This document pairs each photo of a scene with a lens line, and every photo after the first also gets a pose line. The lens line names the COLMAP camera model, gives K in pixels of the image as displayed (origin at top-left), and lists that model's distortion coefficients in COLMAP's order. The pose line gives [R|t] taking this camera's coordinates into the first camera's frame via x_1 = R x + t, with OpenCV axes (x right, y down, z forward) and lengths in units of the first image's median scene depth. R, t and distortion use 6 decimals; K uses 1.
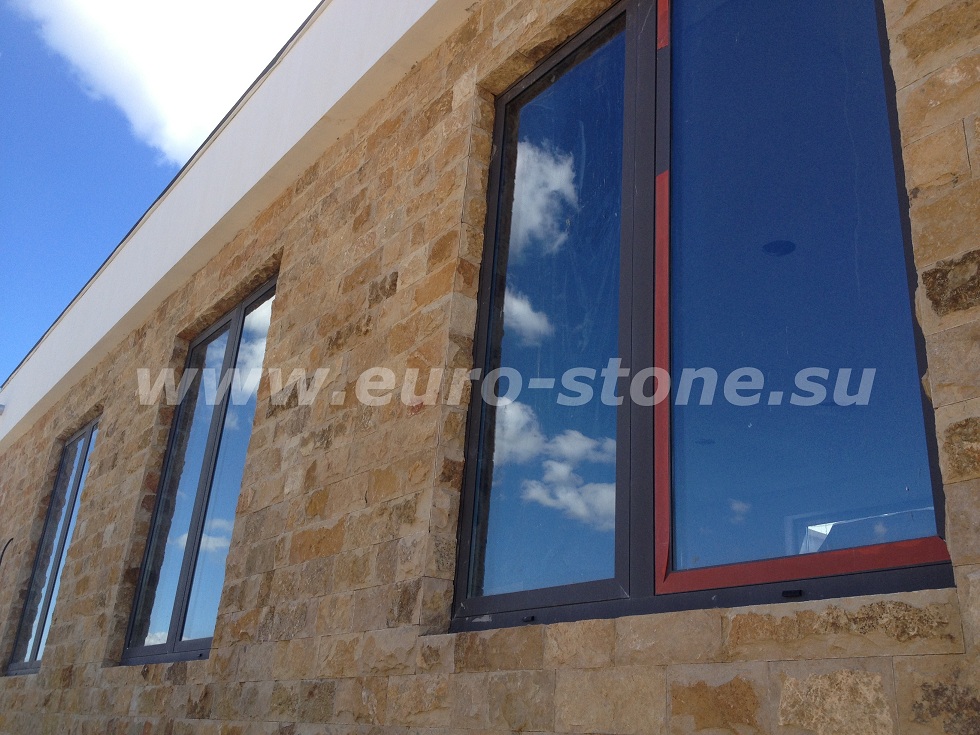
lens RADIAL K [[906.1, 0, 491.5], [0, 906.1, 370.9], [0, 0, 1]] dist [0.139392, -0.308320]
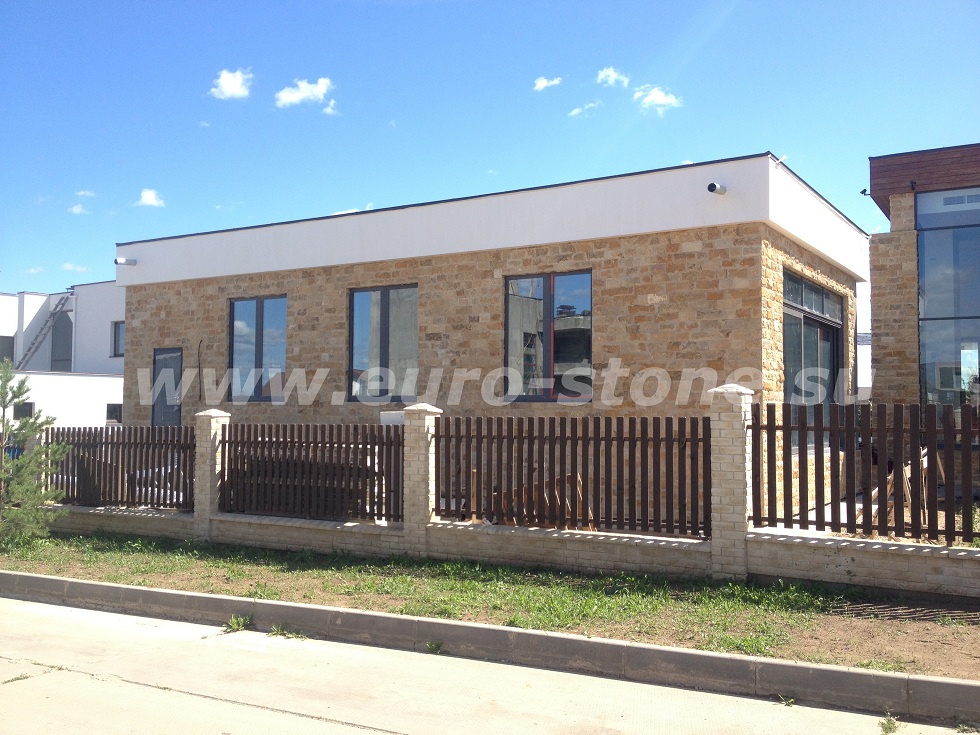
lens RADIAL K [[906.1, 0, 491.5], [0, 906.1, 370.9], [0, 0, 1]] dist [0.139392, -0.308320]
pose [[0.934766, -0.048554, 0.351931, -1.304260], [-0.081992, 0.934388, 0.346693, -1.130181], [-0.345674, -0.352932, 0.869453, -2.324606]]
